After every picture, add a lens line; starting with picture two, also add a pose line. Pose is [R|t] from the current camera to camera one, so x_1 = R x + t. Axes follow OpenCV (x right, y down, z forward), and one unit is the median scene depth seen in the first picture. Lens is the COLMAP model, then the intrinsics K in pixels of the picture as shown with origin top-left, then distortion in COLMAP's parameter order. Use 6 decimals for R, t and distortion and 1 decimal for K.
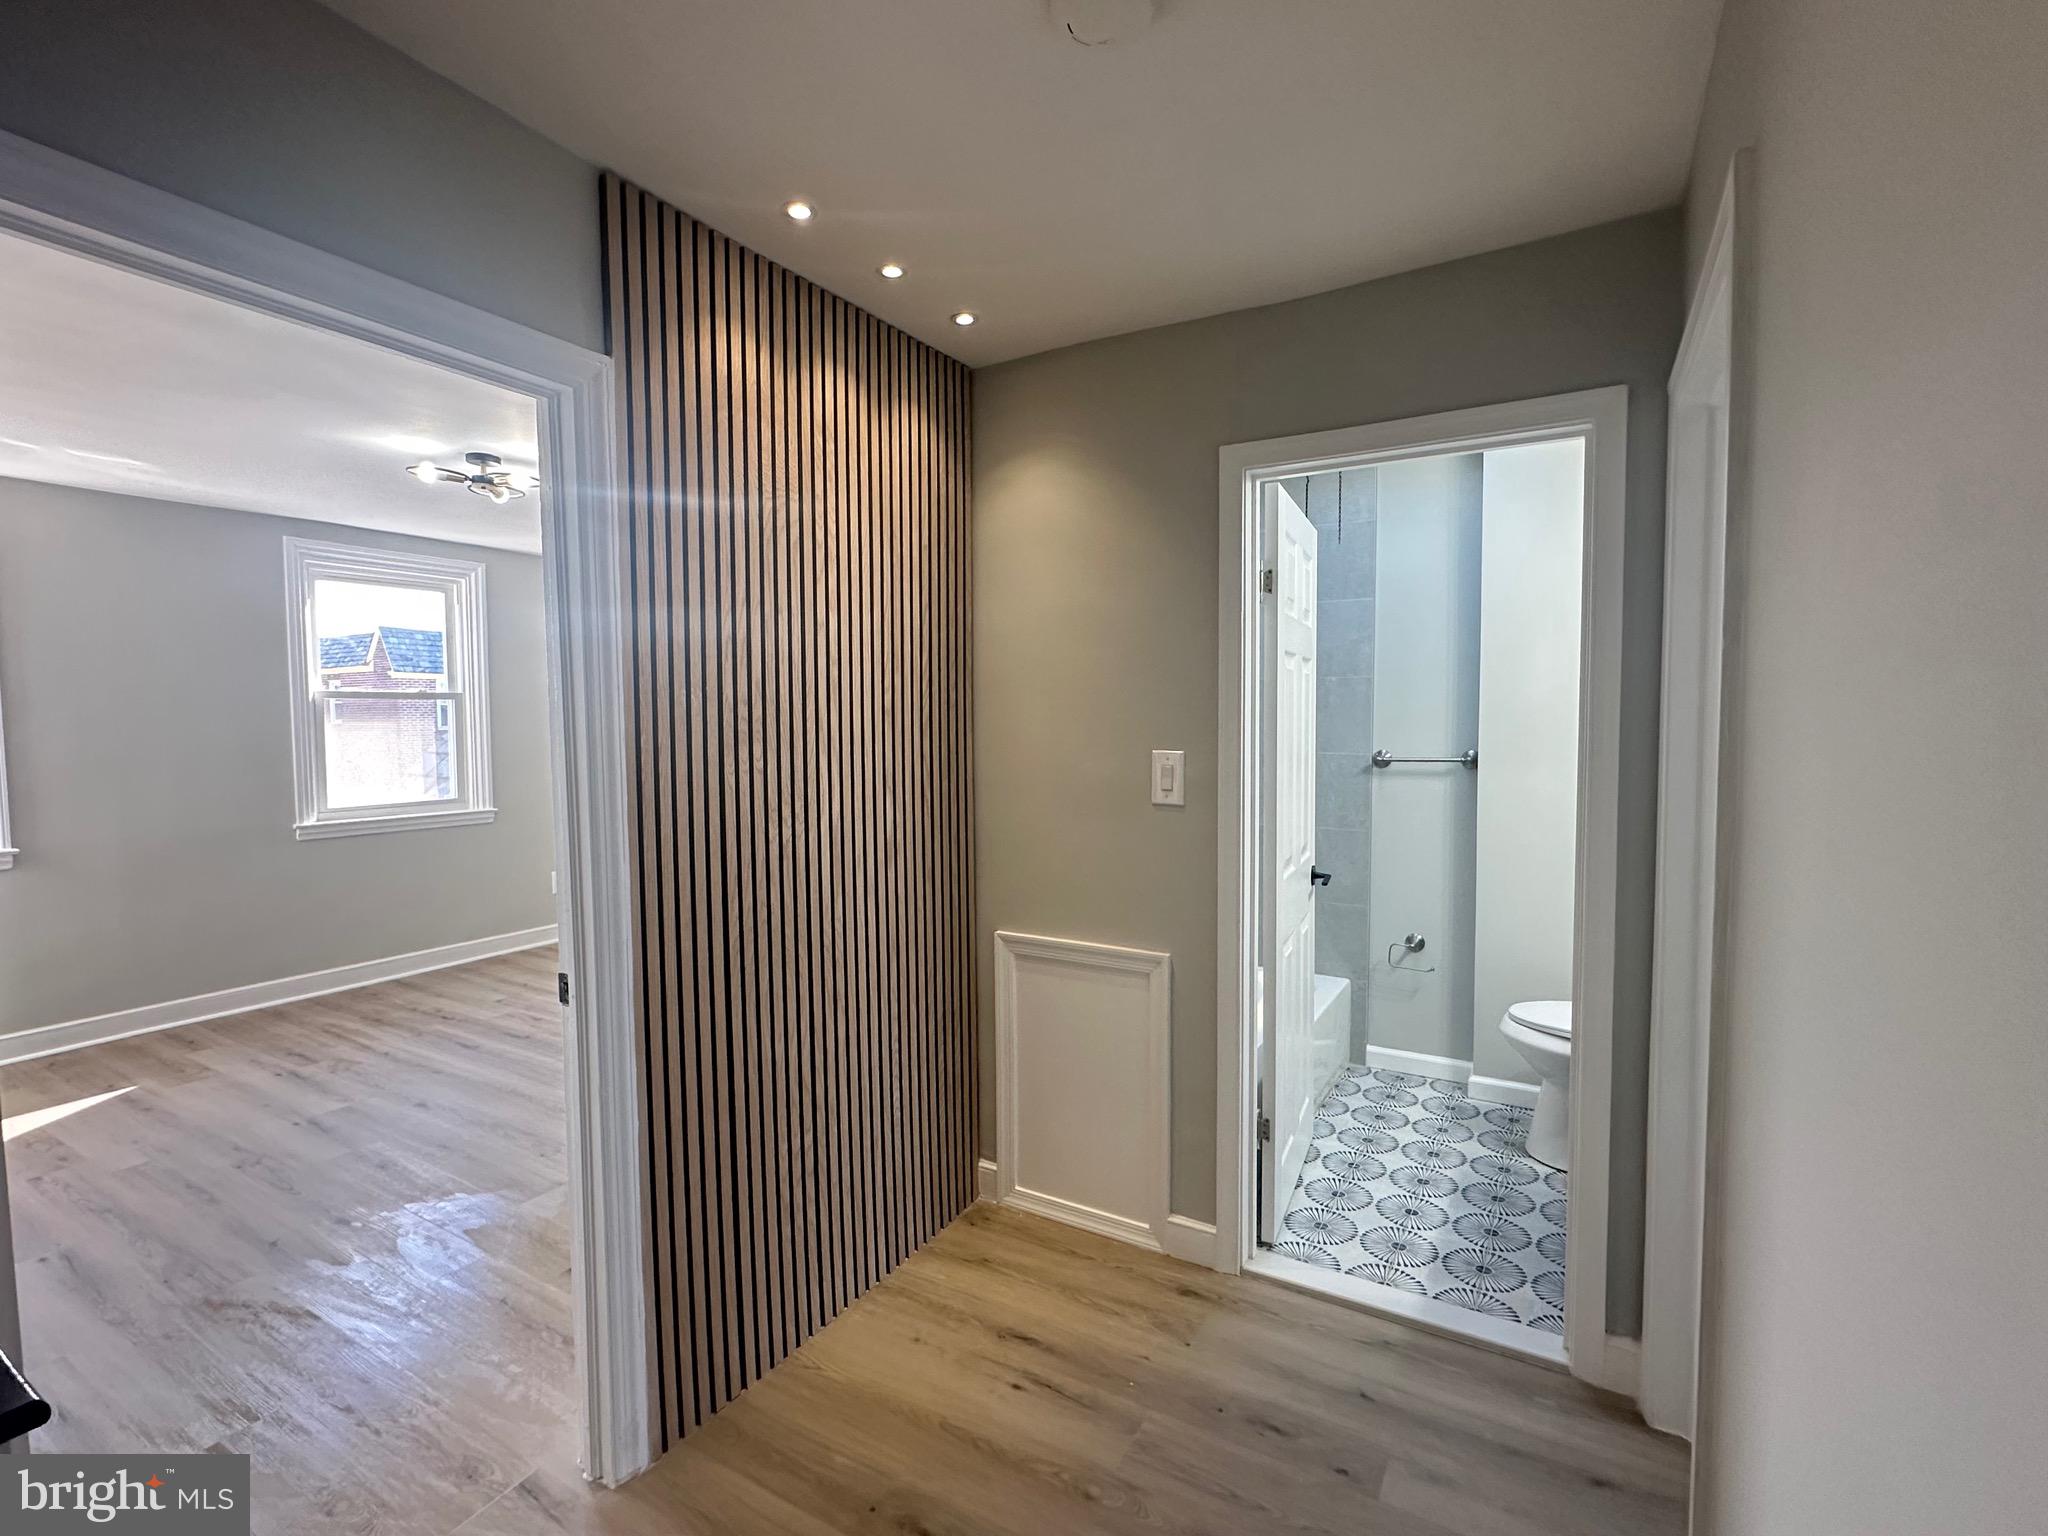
lens RADIAL K [[944.9, 0, 1024.0], [0, 944.9, 768.0], [0, 0, 1]] dist [0.001159, 0.000121]
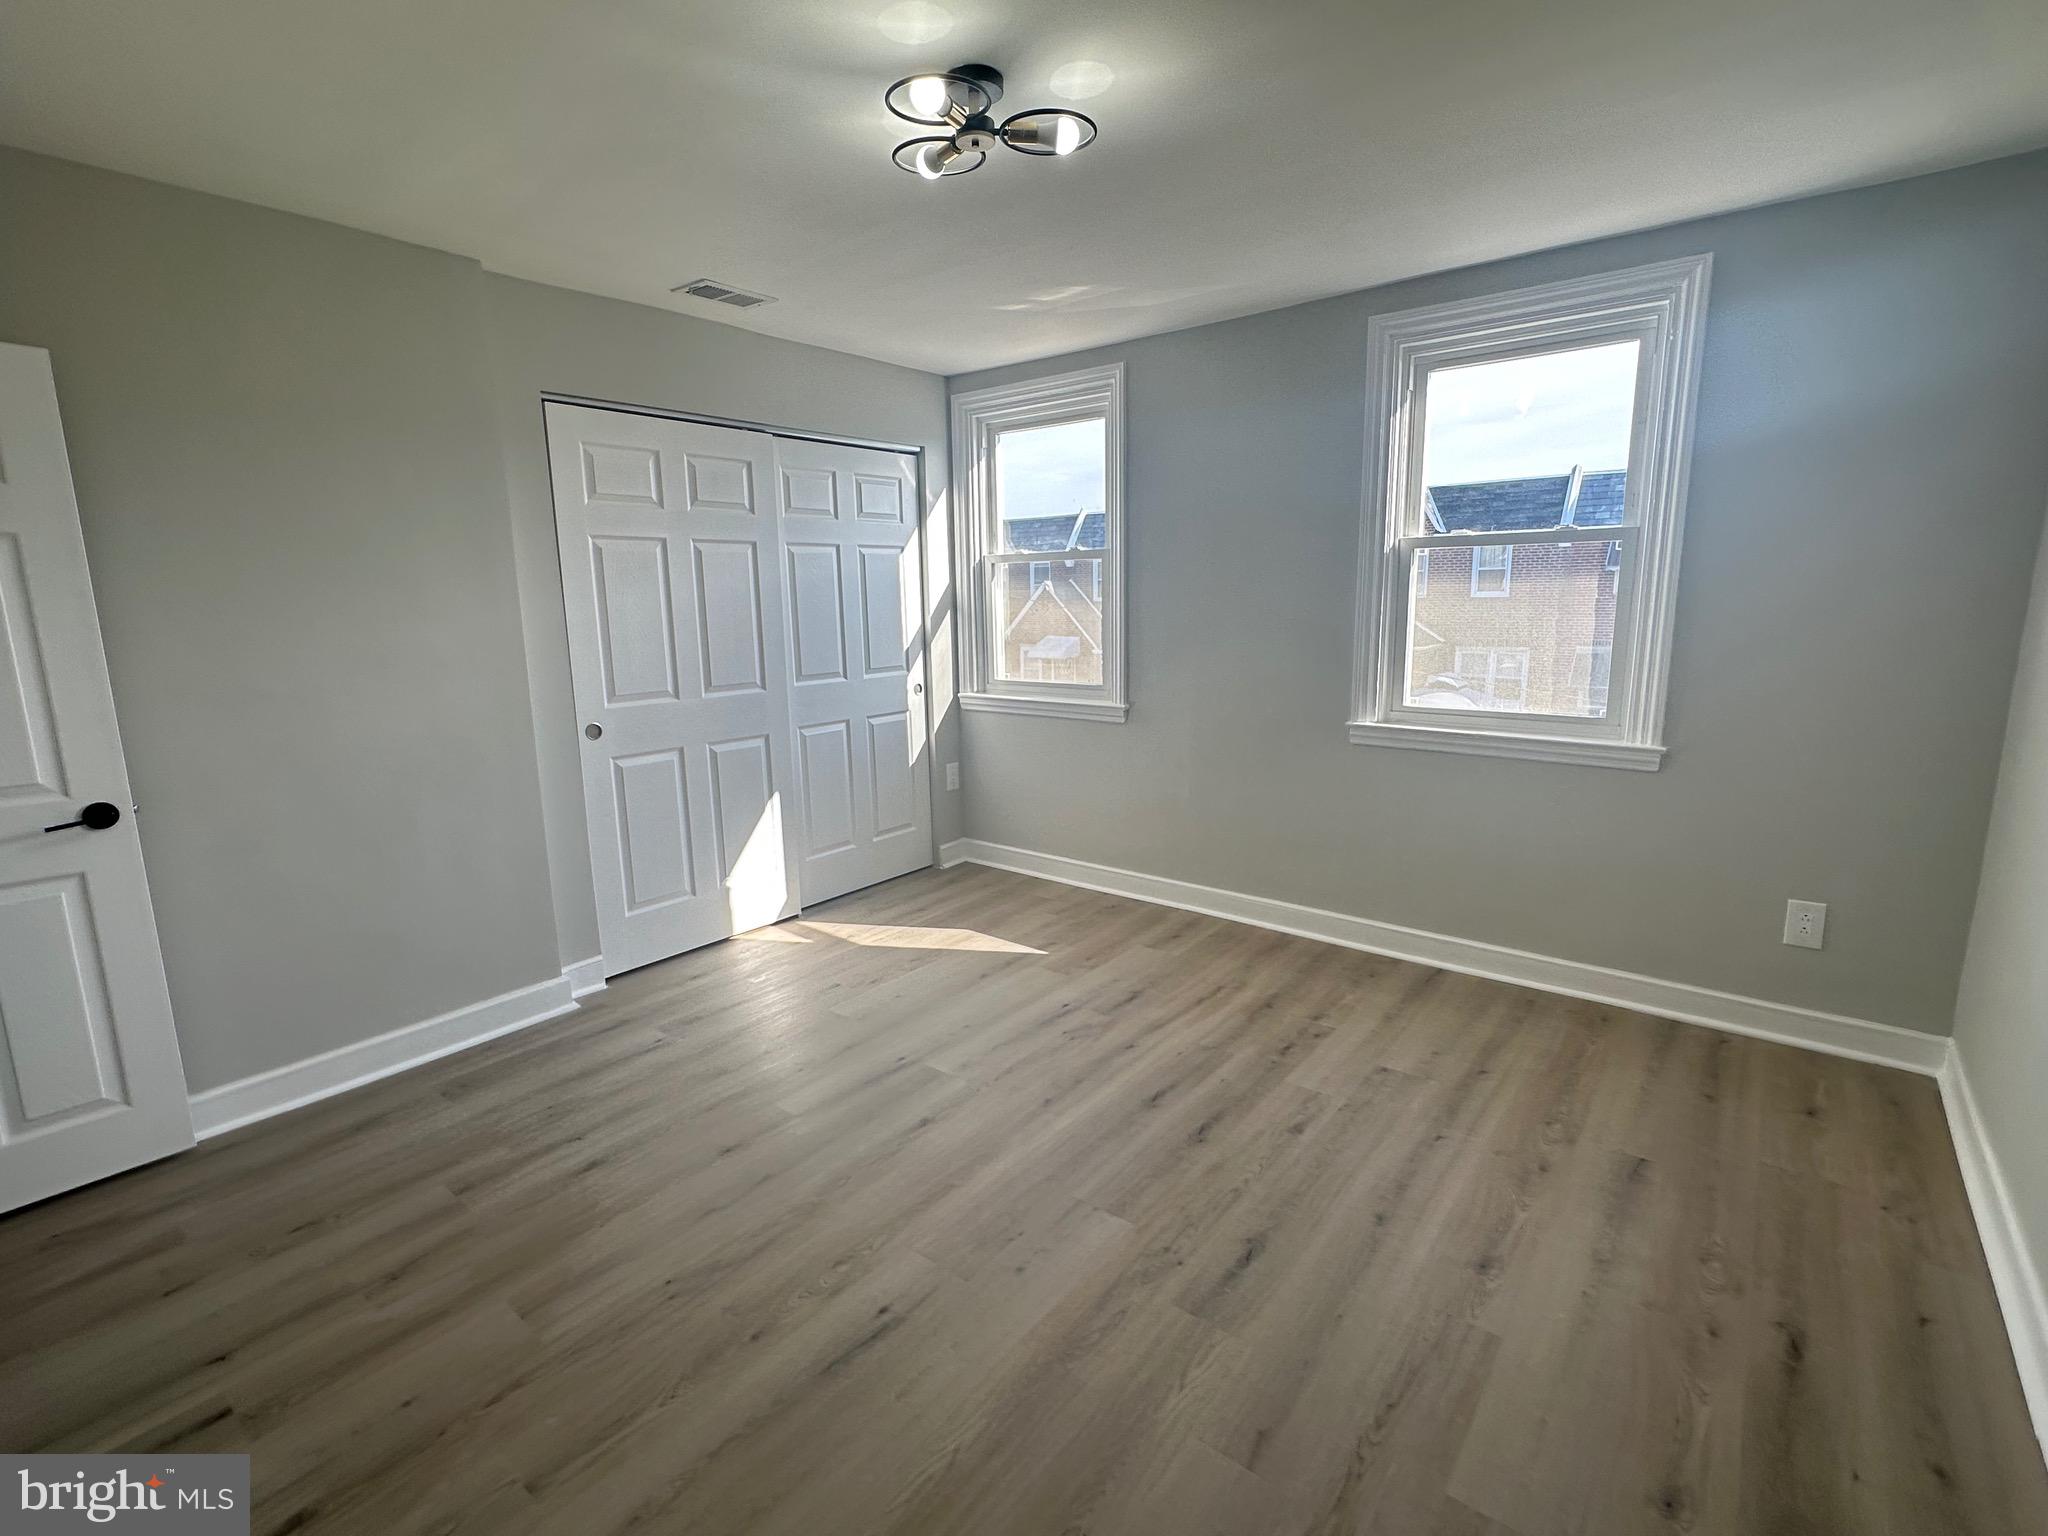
lens RADIAL K [[944.9, 0, 1024.0], [0, 944.9, 768.0], [0, 0, 1]] dist [0.001159, 0.000121]
pose [[-0.139520, 0.189565, -0.971905, 0.004409], [-0.040361, 0.979601, 0.196860, -0.027178], [0.989396, 0.066693, -0.129023, 0.538413]]
